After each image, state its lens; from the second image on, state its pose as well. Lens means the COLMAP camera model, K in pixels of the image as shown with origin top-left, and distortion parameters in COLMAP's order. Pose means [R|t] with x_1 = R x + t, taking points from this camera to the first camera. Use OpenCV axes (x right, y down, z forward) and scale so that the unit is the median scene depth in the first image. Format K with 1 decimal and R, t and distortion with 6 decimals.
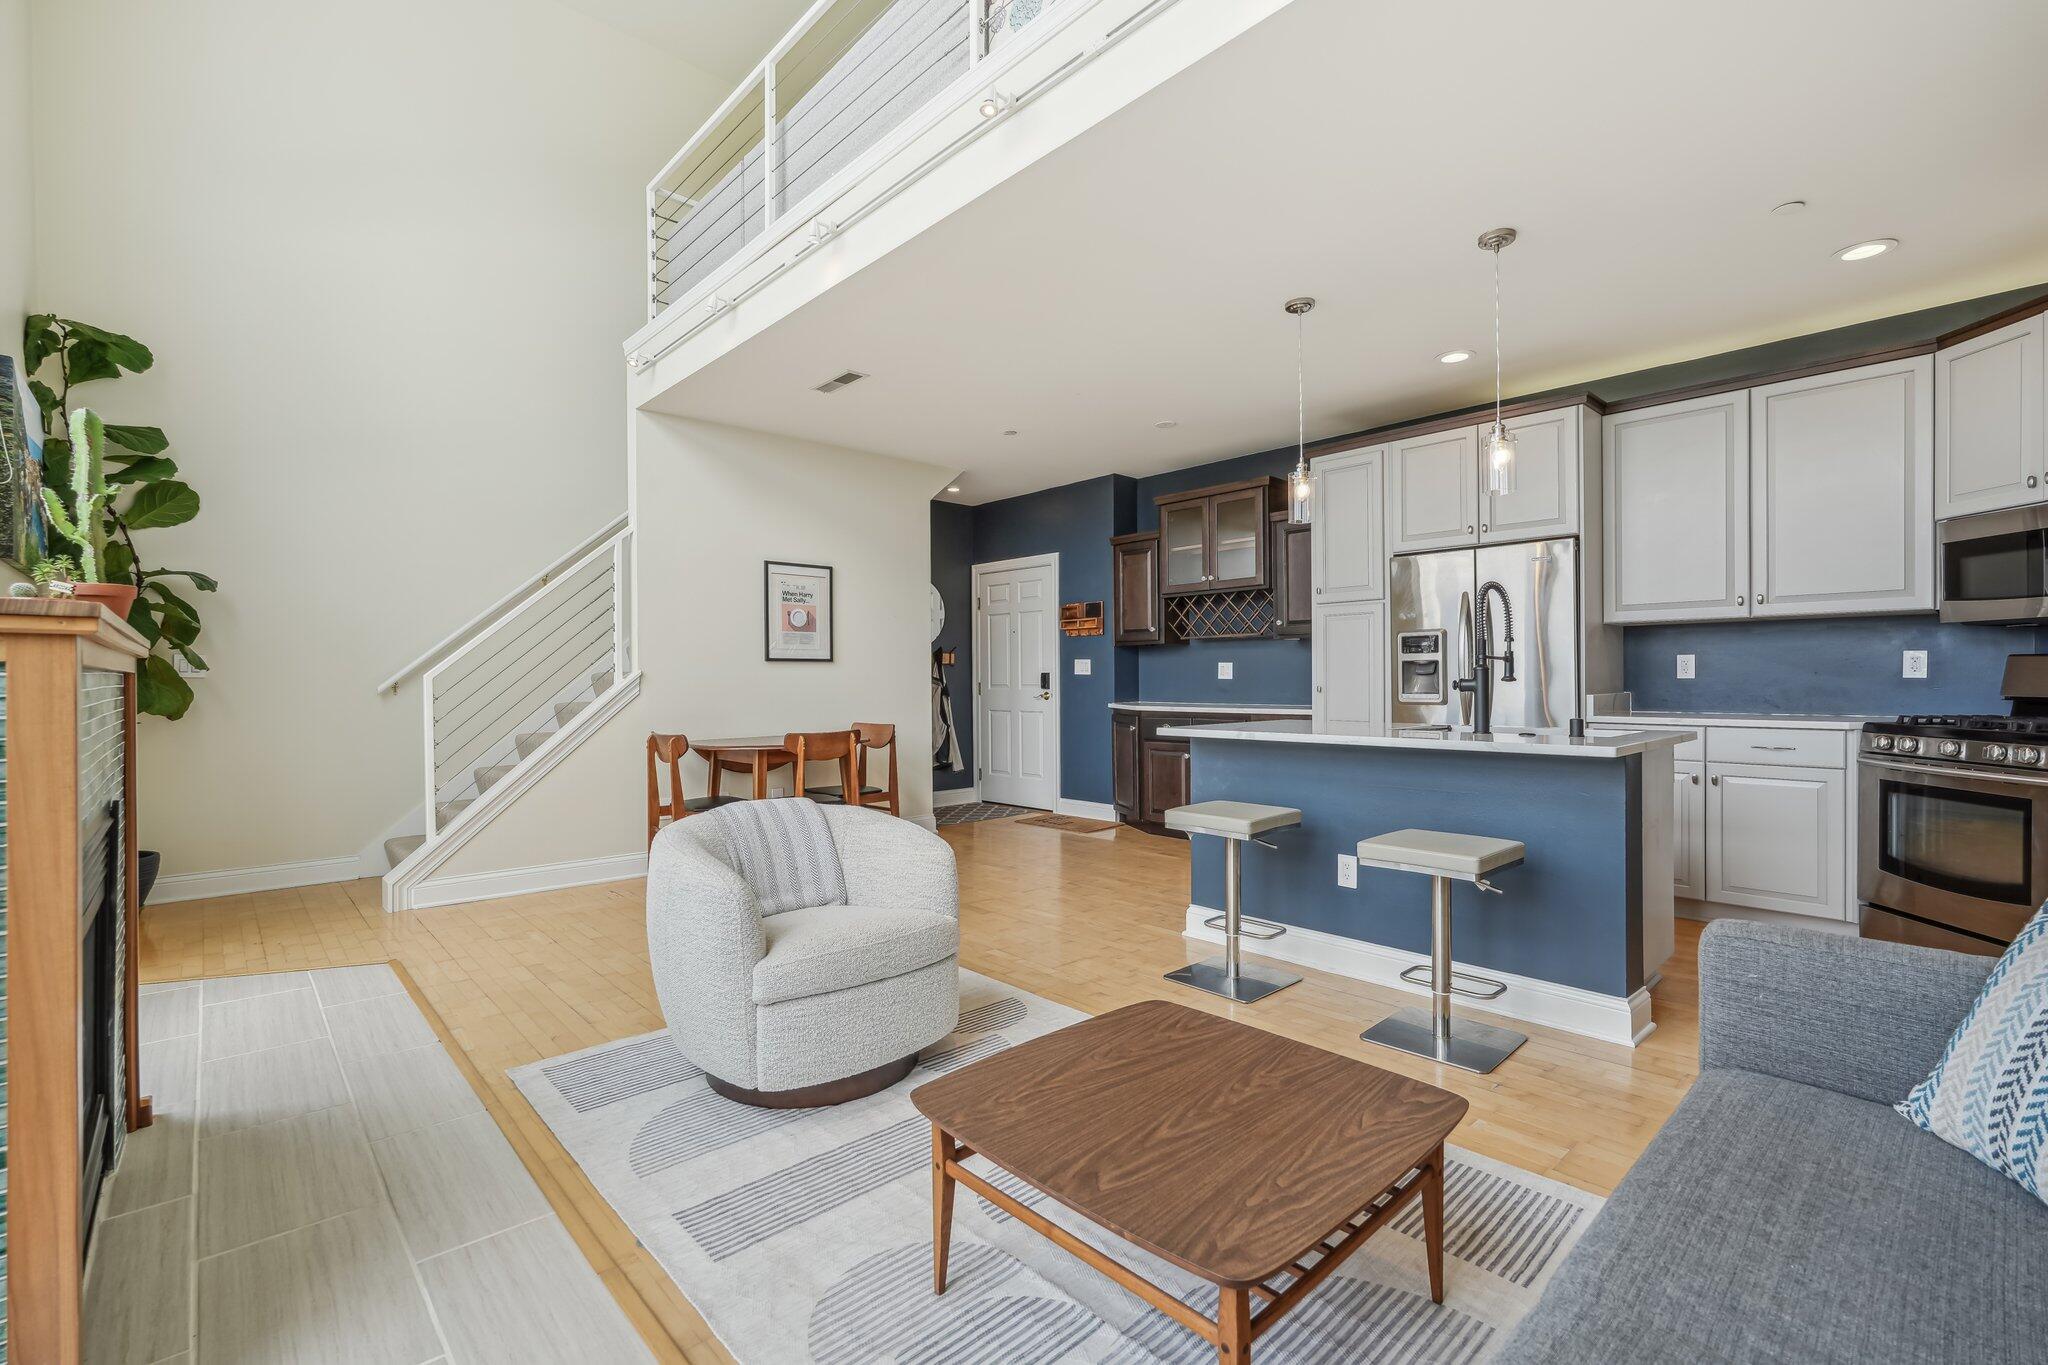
lens RADIAL K [[907.5, 0, 1018.3], [0, 907.5, 676.3], [0, 0, 1]] dist [-0.017990, 0.007456]
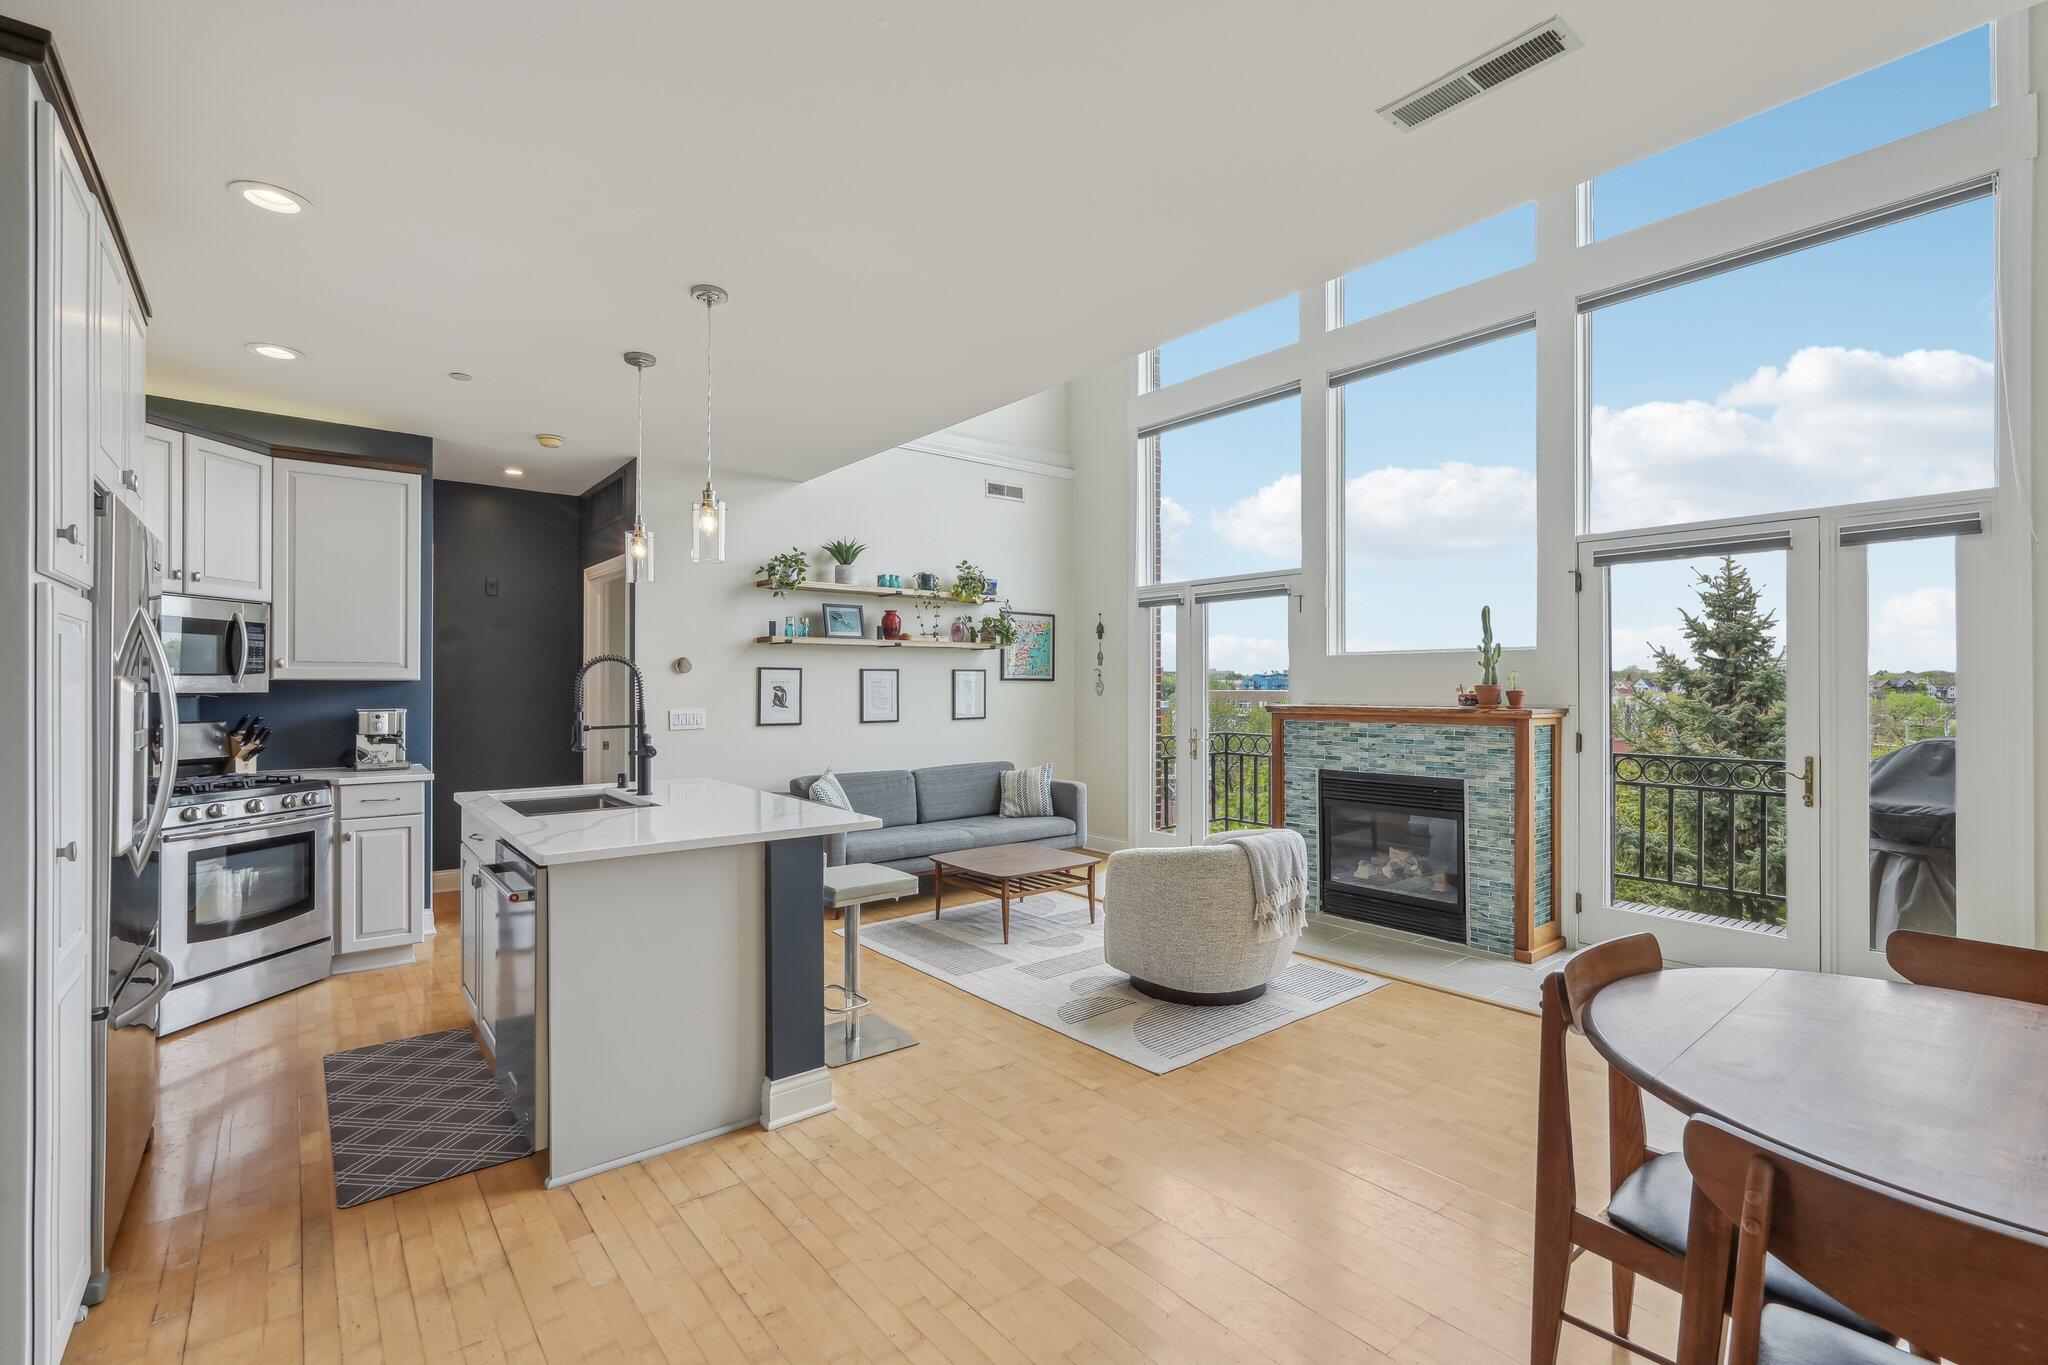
lens RADIAL K [[907.5, 0, 1023.9], [0, 907.5, 682.4], [0, 0, 1]] dist [-0.017990, 0.007456]
pose [[-0.998317, 0.006626, 0.057608, -0.012716], [0.006345, 0.999967, -0.005058, -0.046530], [-0.057640, -0.004684, -0.998326, 1.458386]]
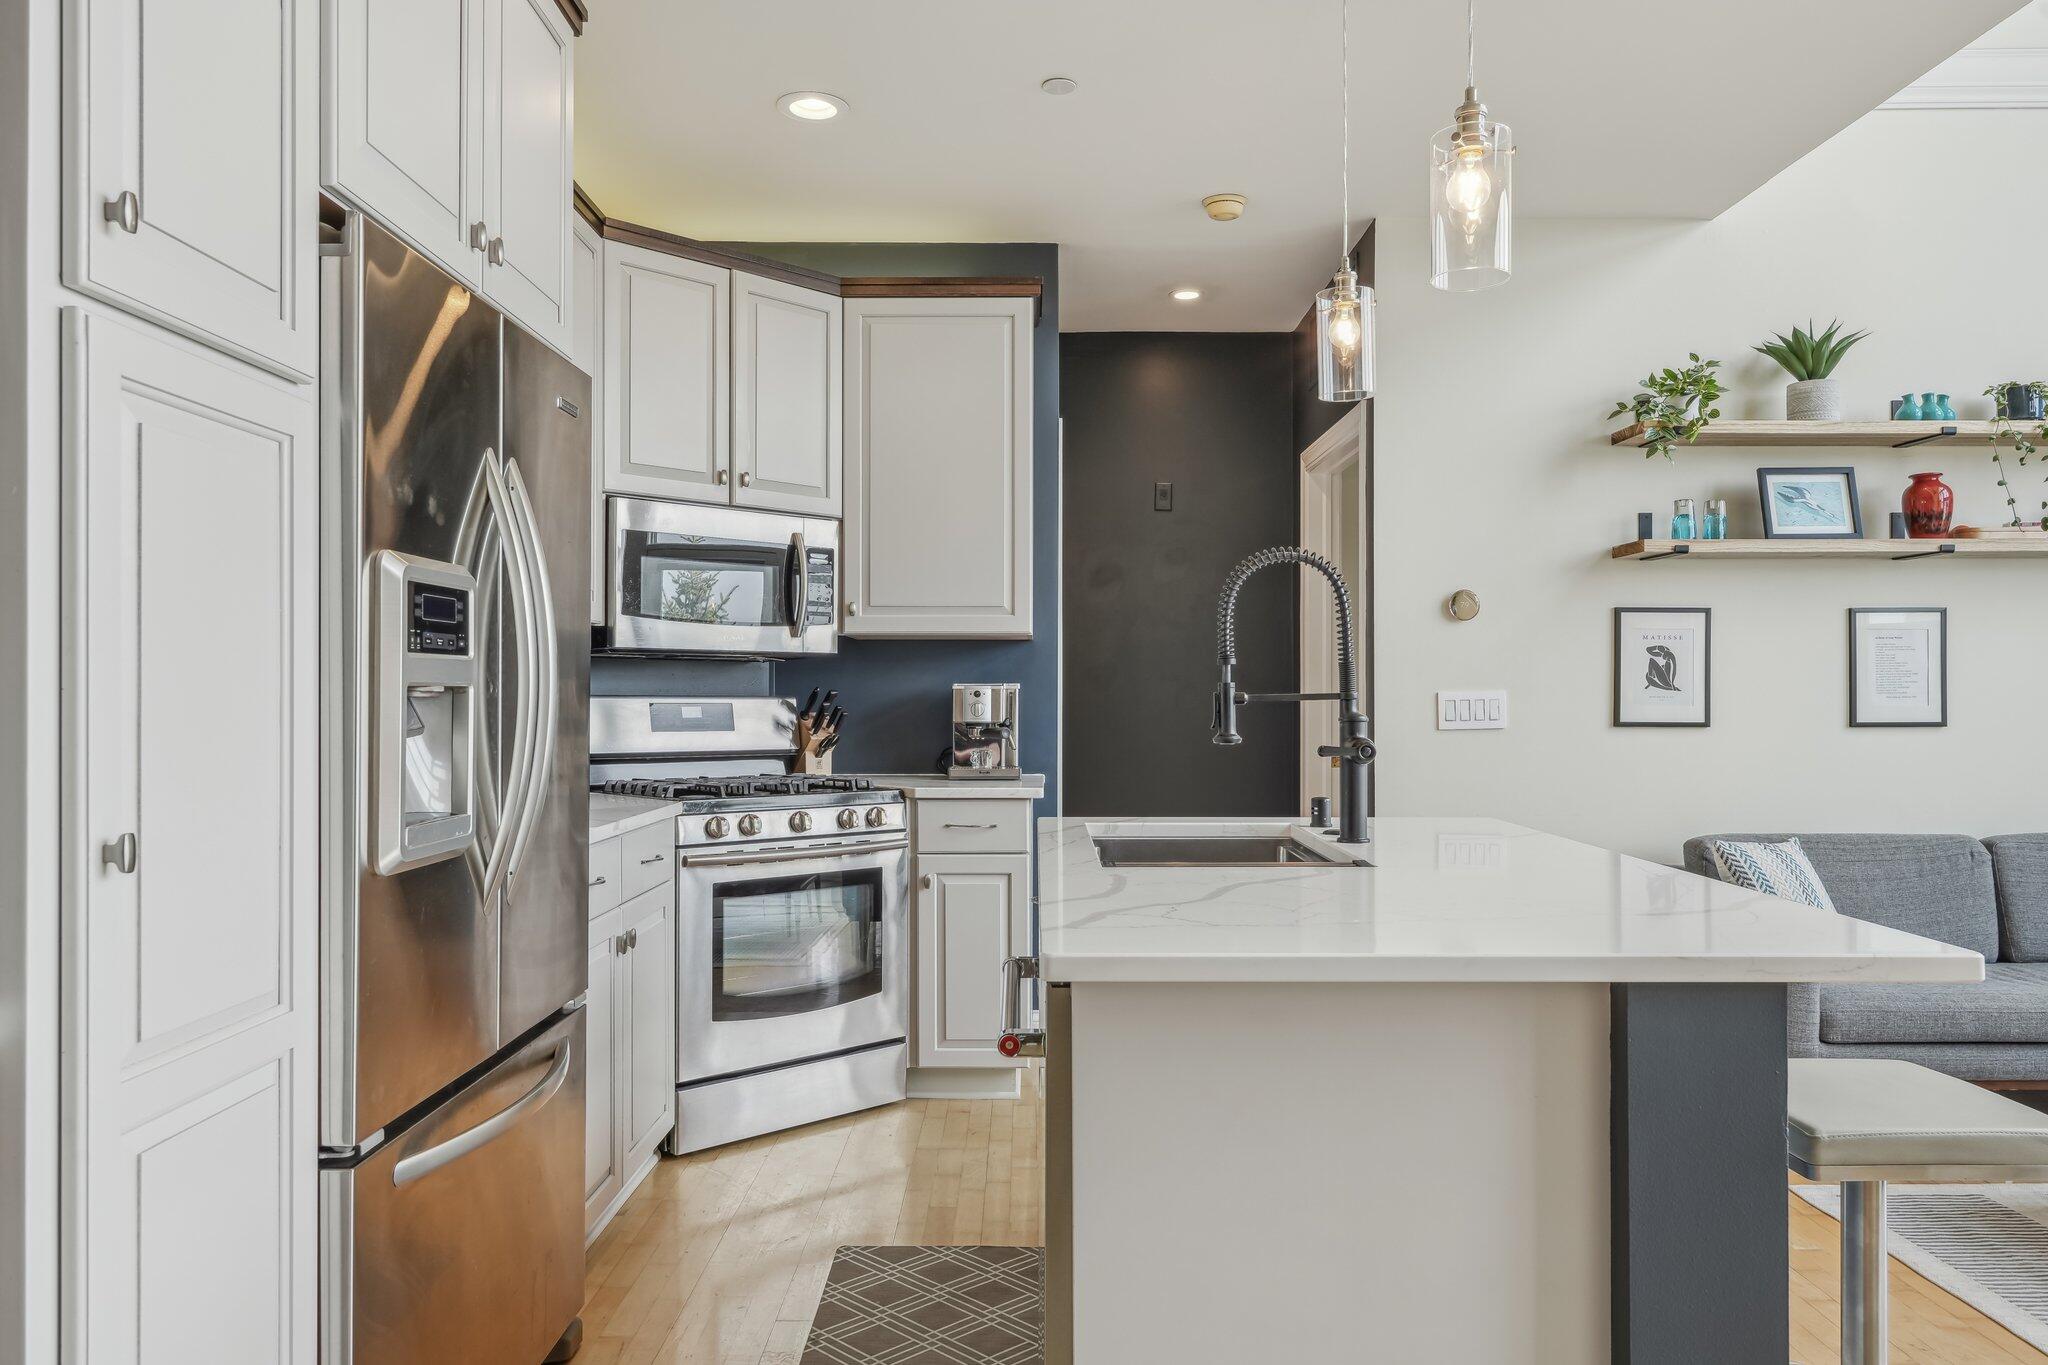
lens RADIAL K [[1432.3, 0, 1017.1], [0, 1432.3, 691.2], [0, 0, 1]] dist [-0.004522, -0.004787]
pose [[-0.734141, 0.009283, 0.678933, 0.064359], [0.003973, 0.999948, -0.009377, -0.011752], [-0.678985, -0.004187, -0.734140, 1.219280]]
